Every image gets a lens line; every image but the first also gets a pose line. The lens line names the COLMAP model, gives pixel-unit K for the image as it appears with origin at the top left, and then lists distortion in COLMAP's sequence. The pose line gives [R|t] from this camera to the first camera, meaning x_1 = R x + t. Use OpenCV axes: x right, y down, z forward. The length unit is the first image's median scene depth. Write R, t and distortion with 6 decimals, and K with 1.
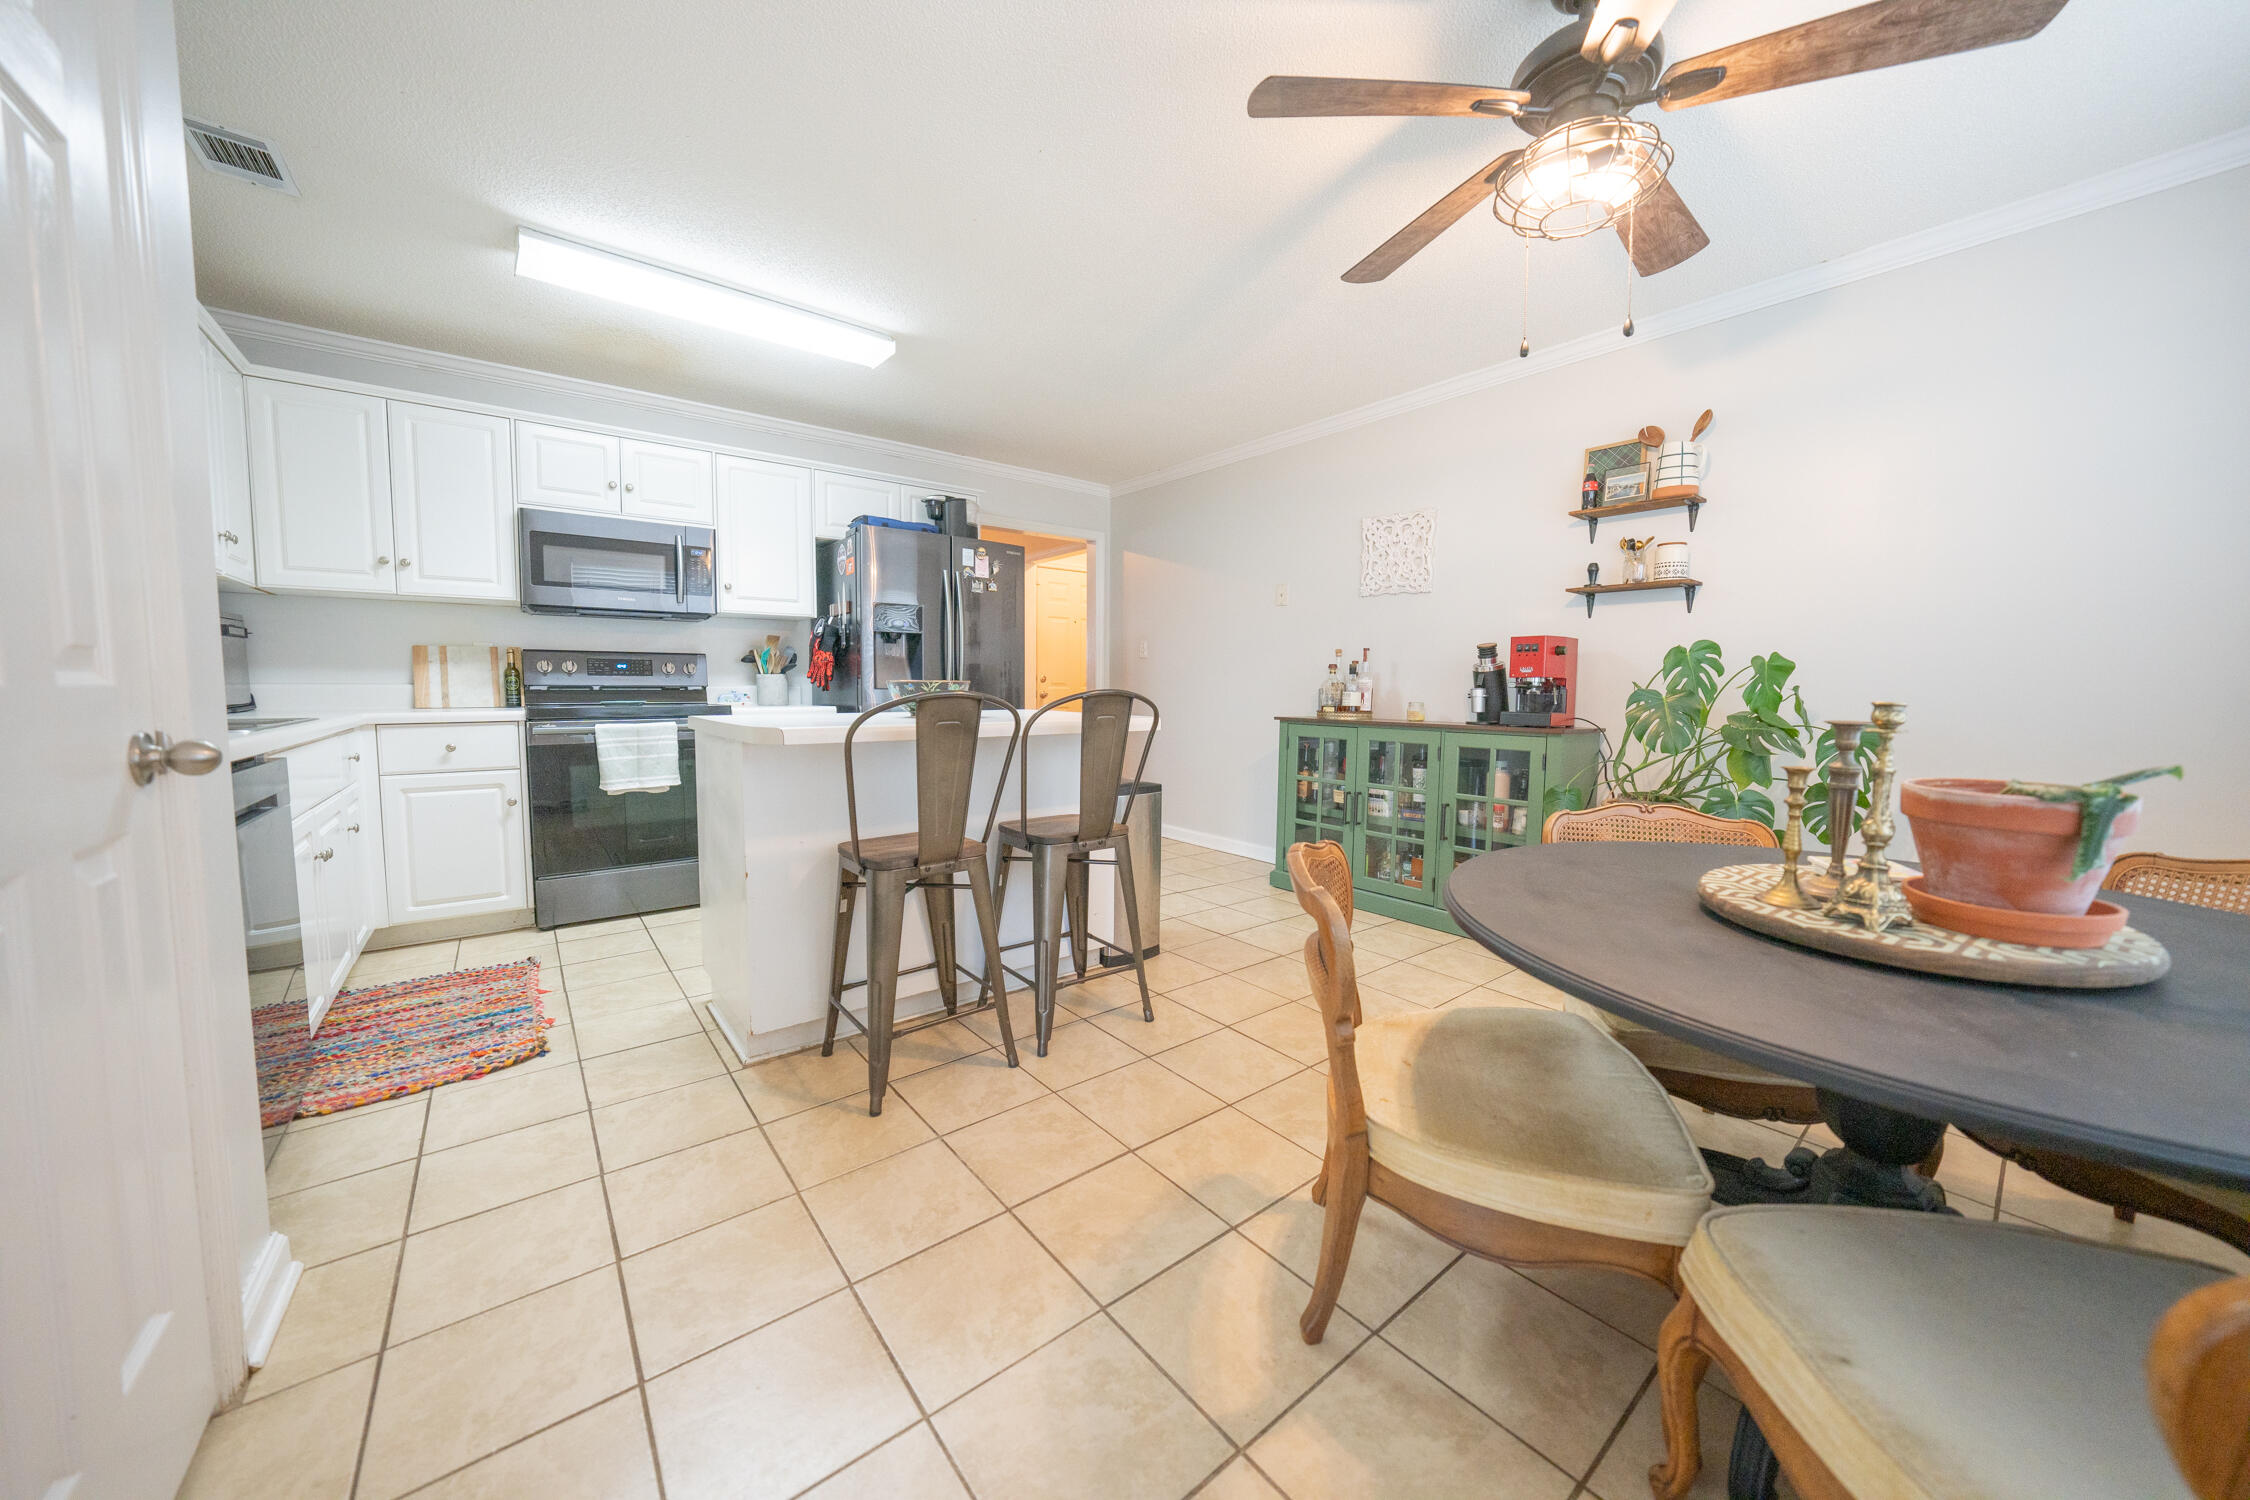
lens RADIAL K [[777.7, 0, 1130.1], [0, 777.7, 738.5], [0, 0, 1]] dist [-0.029423, 0.006677]
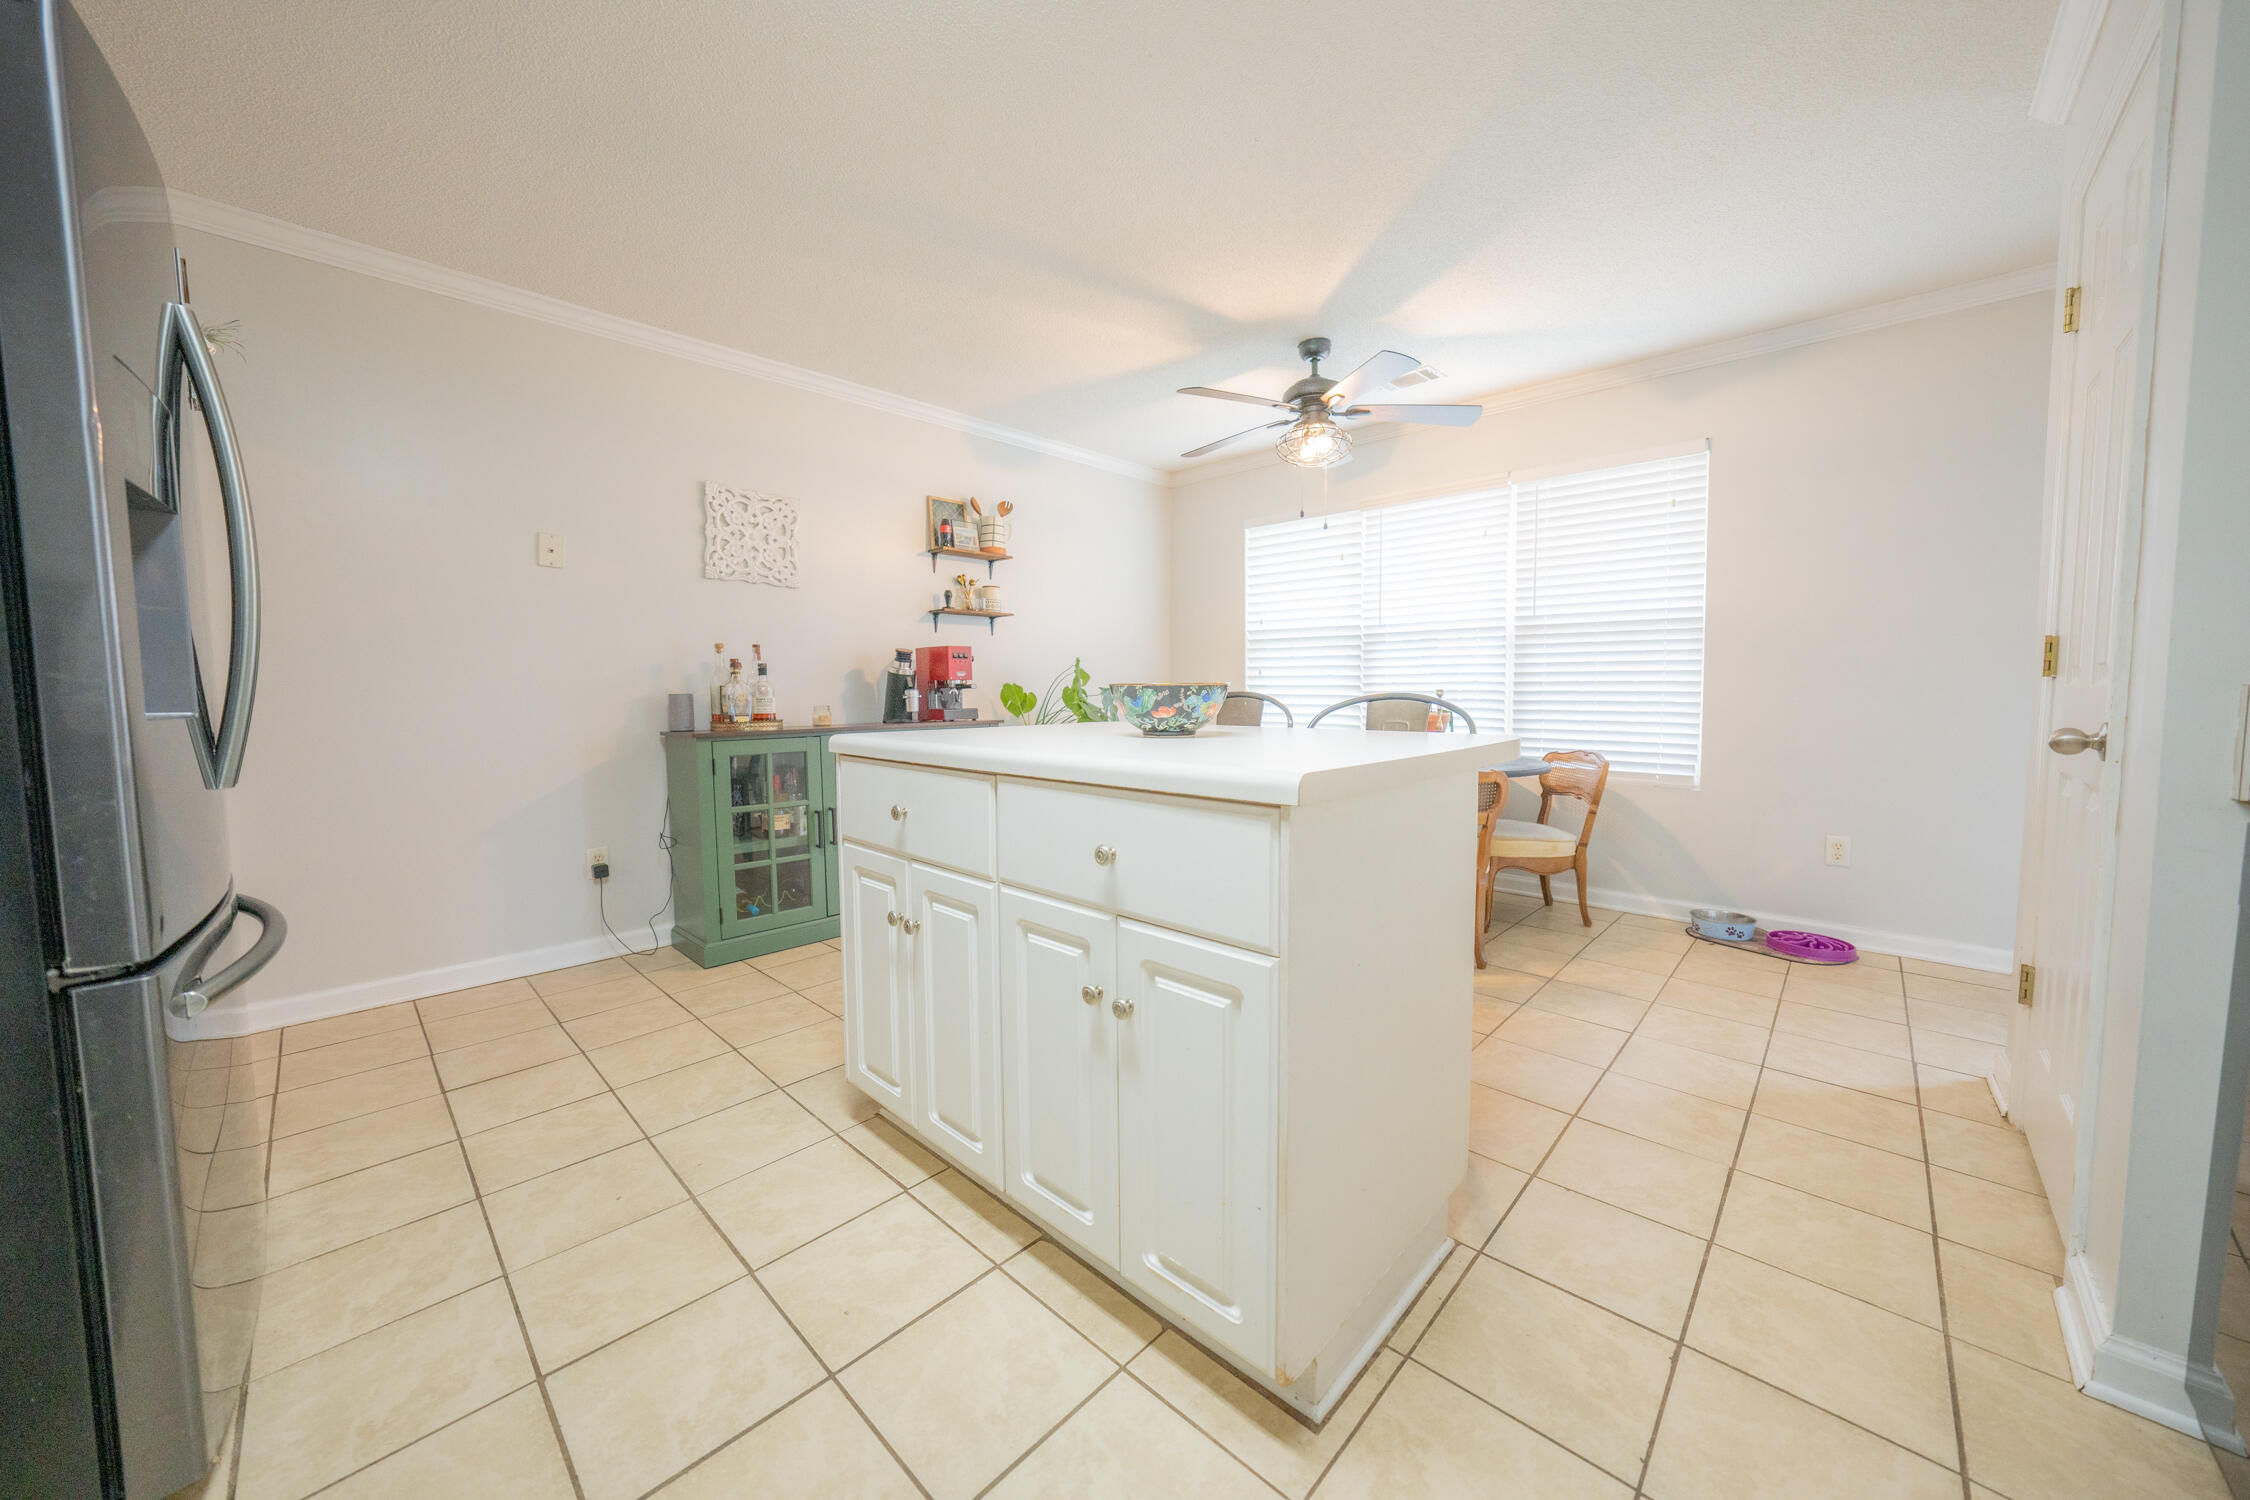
lens RADIAL K [[791.0, 0, 1131.6], [0, 791.0, 738.1], [0, 0, 1]] dist [-0.030341, 0.007039]
pose [[-0.131165, -0.071976, 0.988744, -0.727301], [0.072639, 0.993982, 0.081994, -0.068631], [-0.988696, 0.082576, -0.125147, 0.866949]]
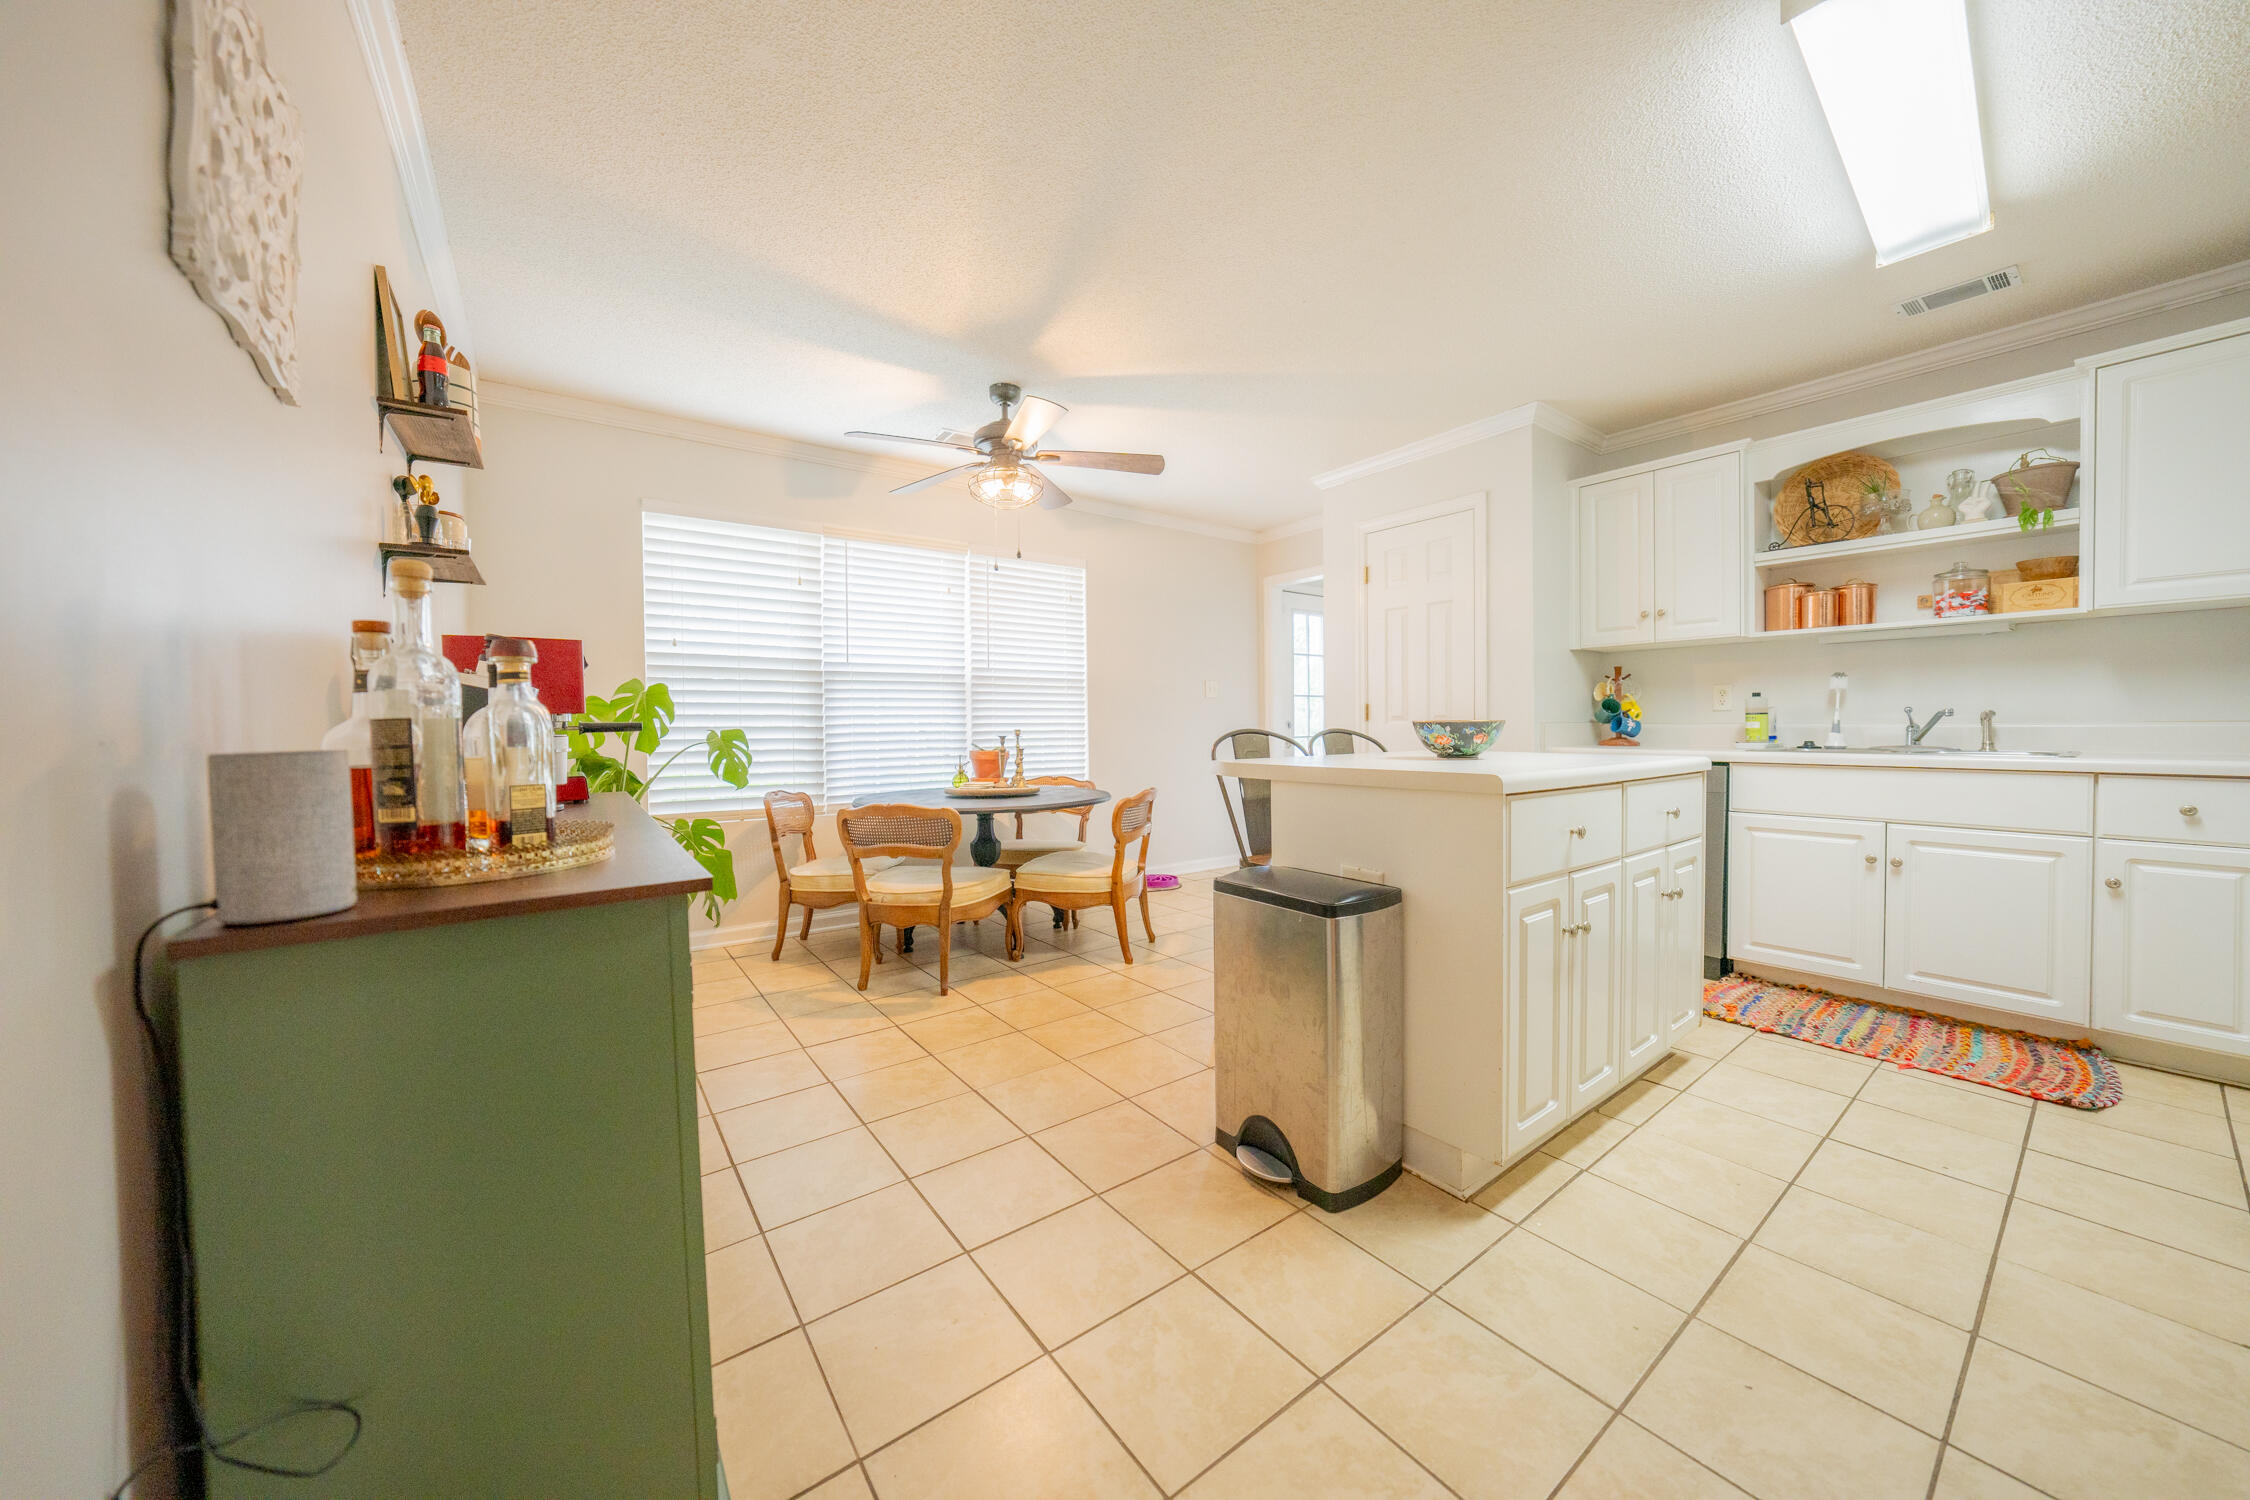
lens RADIAL K [[777.7, 0, 1130.1], [0, 777.7, 738.5], [0, 0, 1]] dist [-0.029423, 0.006677]
pose [[-0.999197, -0.001150, 0.040051, 0.075638], [0.002320, 0.996249, 0.086503, -0.105655], [-0.040000, 0.086527, -0.995446, 1.506337]]
